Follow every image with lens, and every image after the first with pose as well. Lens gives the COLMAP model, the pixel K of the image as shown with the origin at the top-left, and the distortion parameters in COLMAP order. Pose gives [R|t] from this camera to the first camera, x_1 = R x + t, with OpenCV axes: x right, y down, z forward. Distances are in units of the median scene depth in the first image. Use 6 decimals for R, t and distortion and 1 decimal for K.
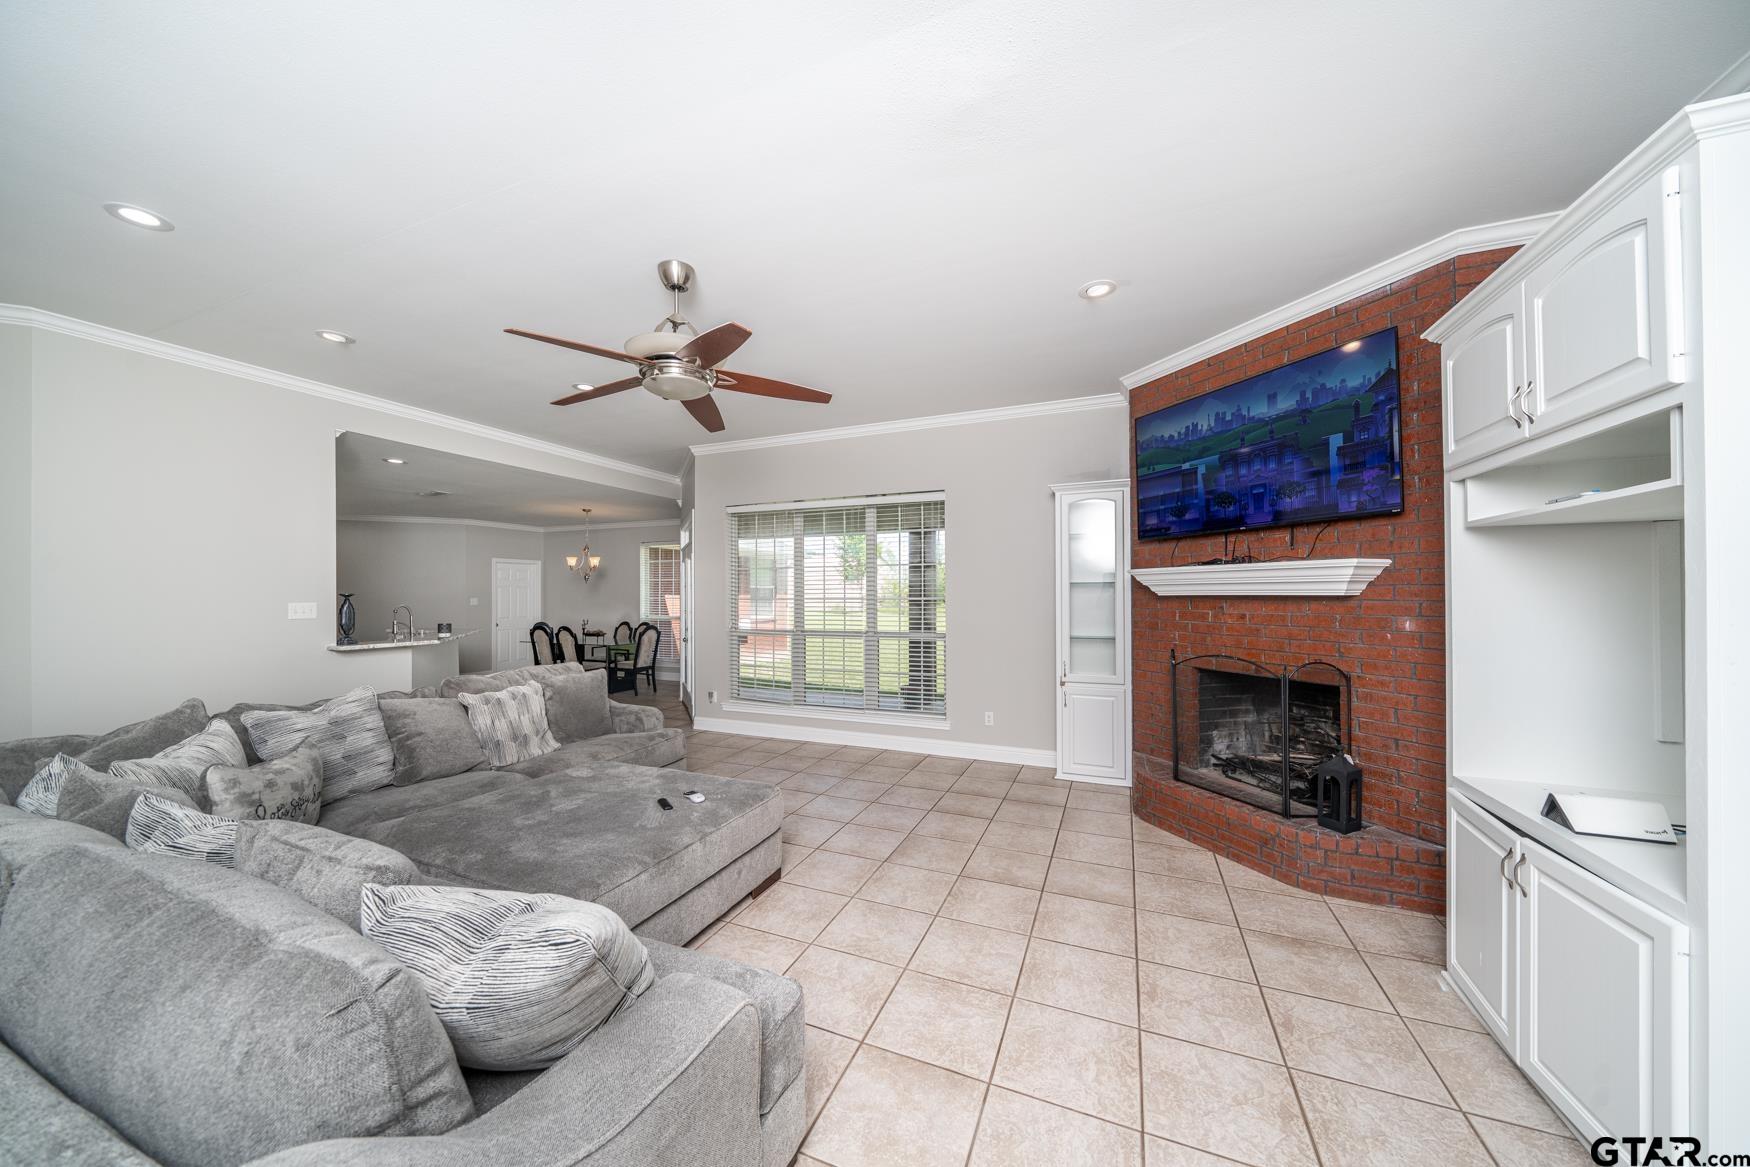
lens RADIAL K [[598.3, 0, 871.6], [0, 598.3, 595.6], [0, 0, 1]] dist [-0.001347, -0.000261]
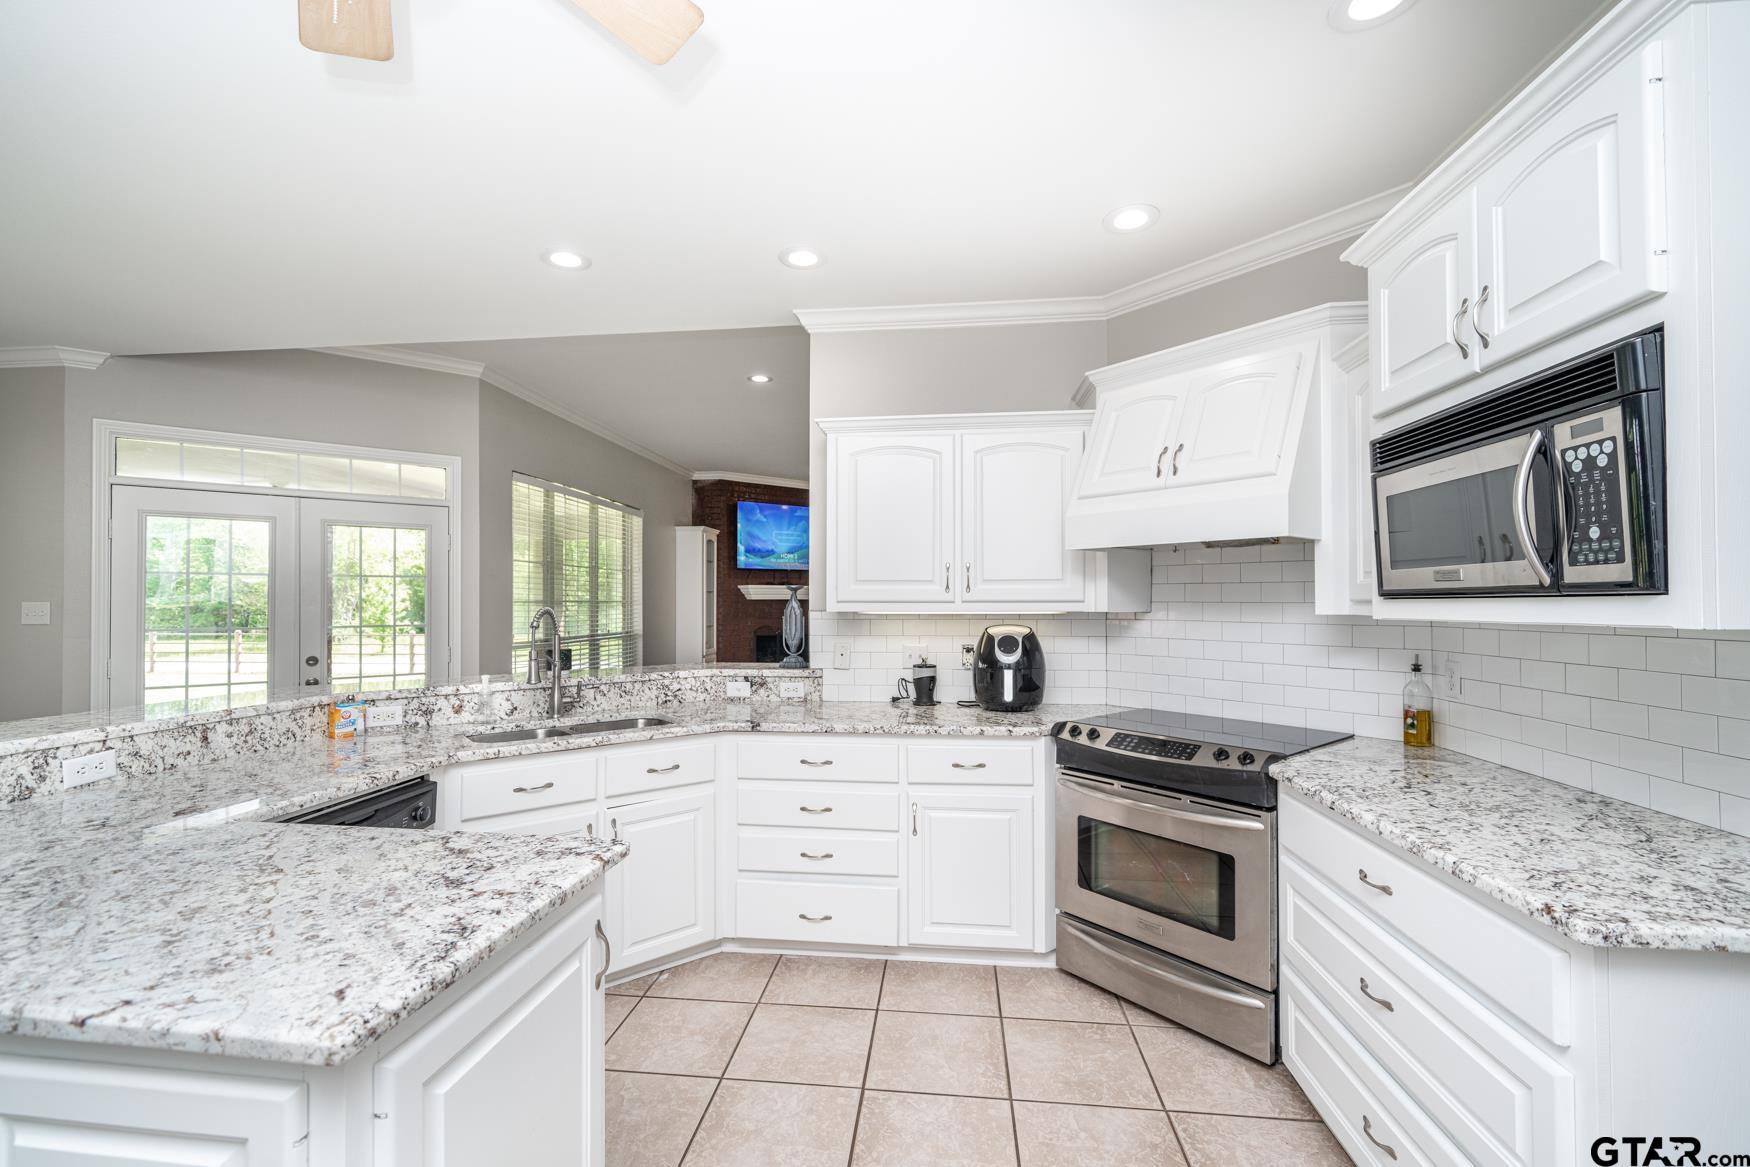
lens RADIAL K [[753.5, 0, 872.7], [0, 753.5, 592.1], [0, 0, 1]] dist [-0.000398, -0.000403]
pose [[-0.288873, 0.019378, 0.957171, -2.014338], [0.006282, 0.999812, -0.018346, 0.022701], [-0.957347, 0.000713, -0.288940, 1.388405]]
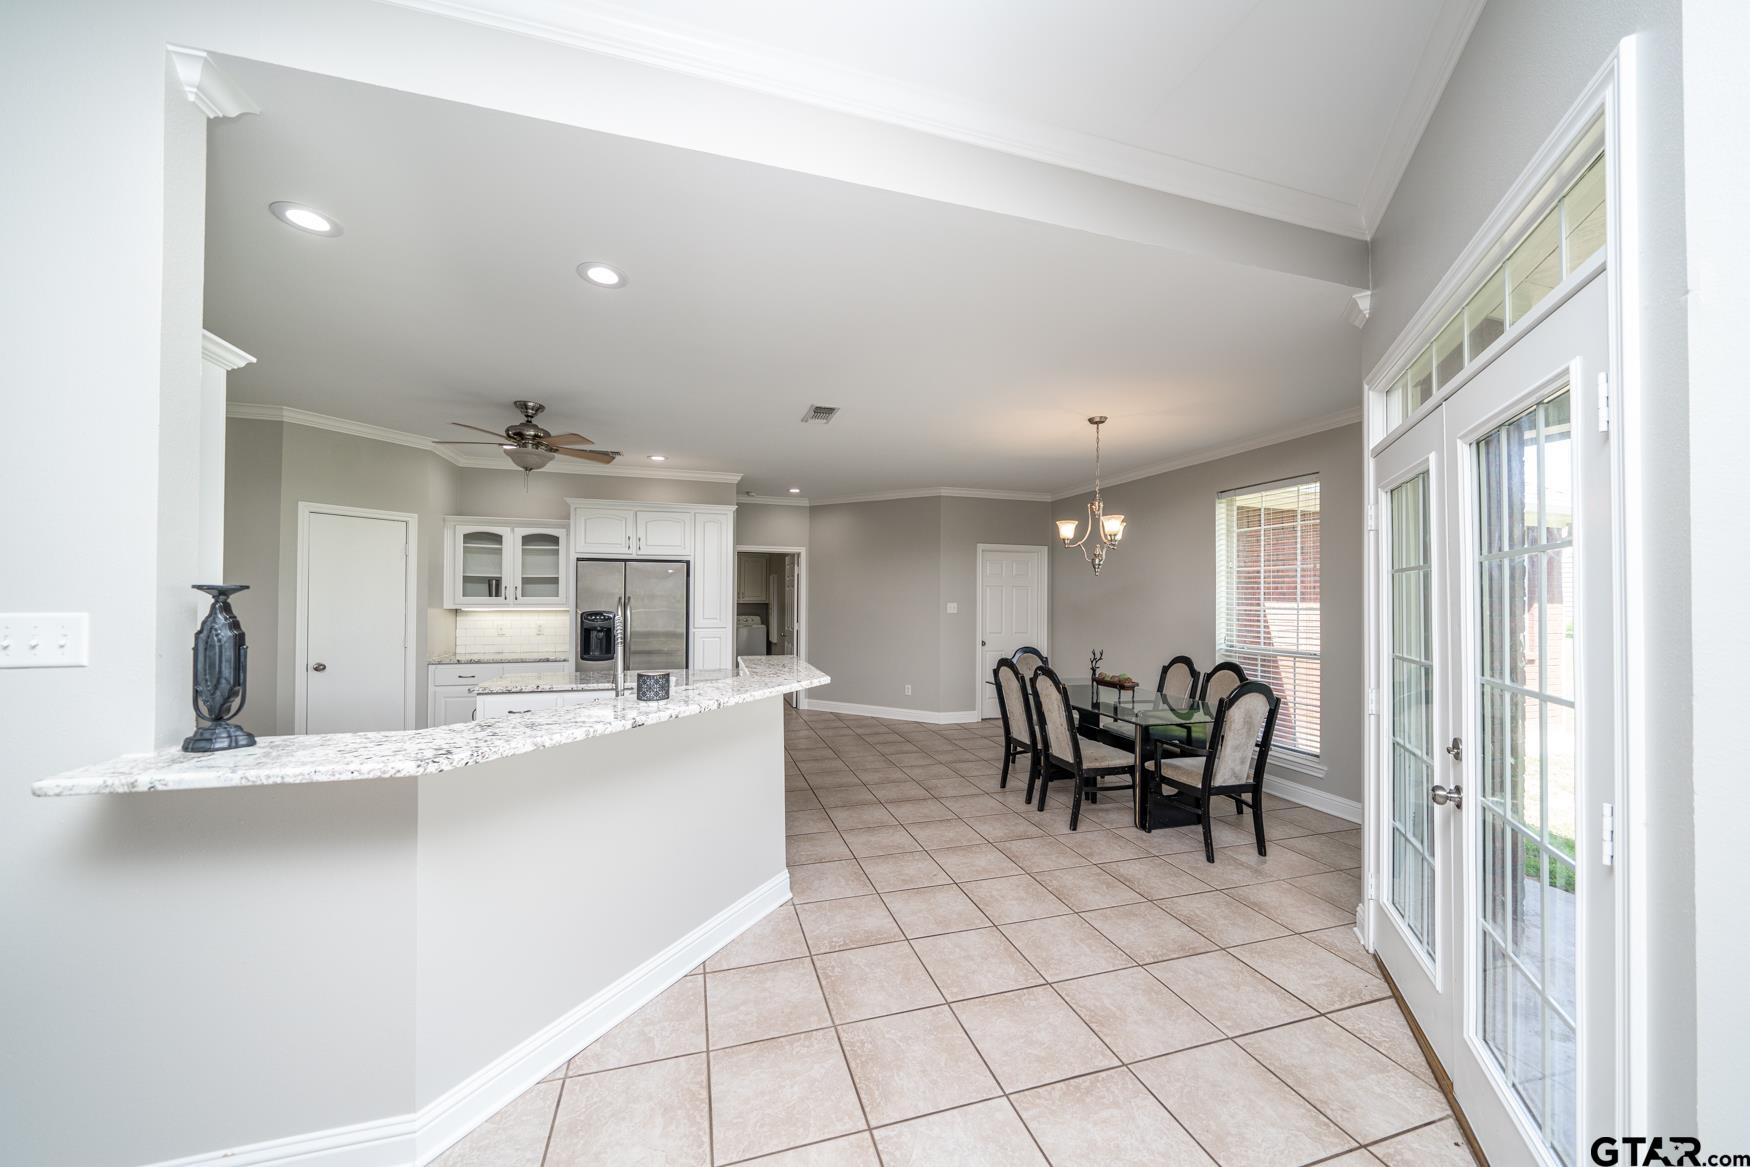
lens RADIAL K [[598.3, 0, 871.6], [0, 598.3, 595.6], [0, 0, 1]] dist [-0.001347, -0.000261]
pose [[0.639667, 0.004986, -0.768636, -0.523385], [-0.011676, 0.999927, -0.003231, -0.001272], [0.768563, 0.011041, 0.639678, 1.288168]]
